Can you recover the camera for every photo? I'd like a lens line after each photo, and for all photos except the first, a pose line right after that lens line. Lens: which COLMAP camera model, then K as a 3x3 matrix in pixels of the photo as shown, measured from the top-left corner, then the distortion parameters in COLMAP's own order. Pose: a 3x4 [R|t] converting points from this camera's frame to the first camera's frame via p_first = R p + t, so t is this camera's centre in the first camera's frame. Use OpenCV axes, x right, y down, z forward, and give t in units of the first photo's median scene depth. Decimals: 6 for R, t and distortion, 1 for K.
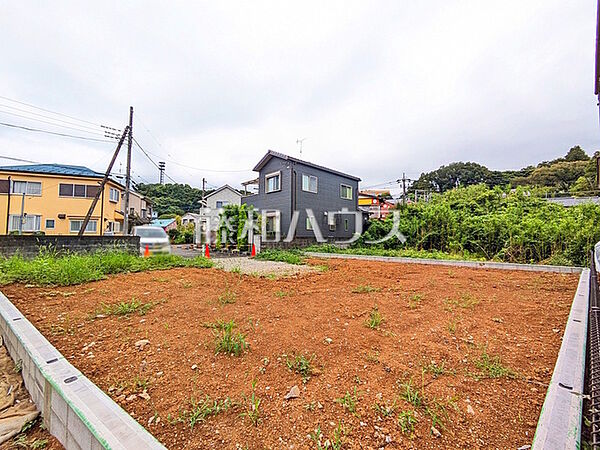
lens RADIAL K [[236.7, 0, 299.3], [0, 236.7, 224.2], [0, 0, 1]] dist [-0.000043, 0.000100]
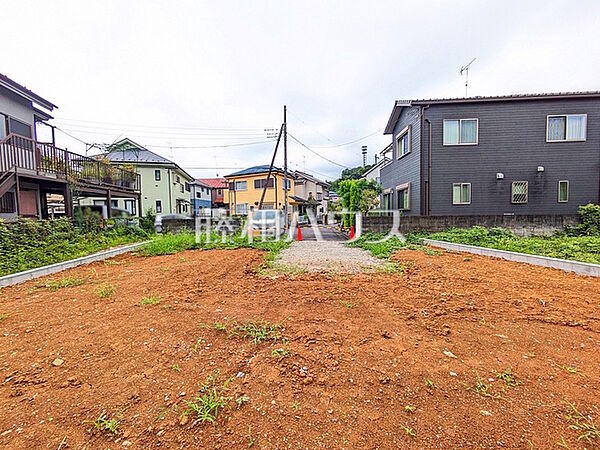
lens RADIAL K [[236.7, 0, 299.3], [0, 236.7, 224.2], [0, 0, 1]] dist [-0.000043, 0.000100]
pose [[0.681179, 0.013296, -0.731996, 0.210355], [0.056286, 0.995925, 0.070469, 0.006566], [0.729950, -0.089204, 0.677654, 0.221257]]
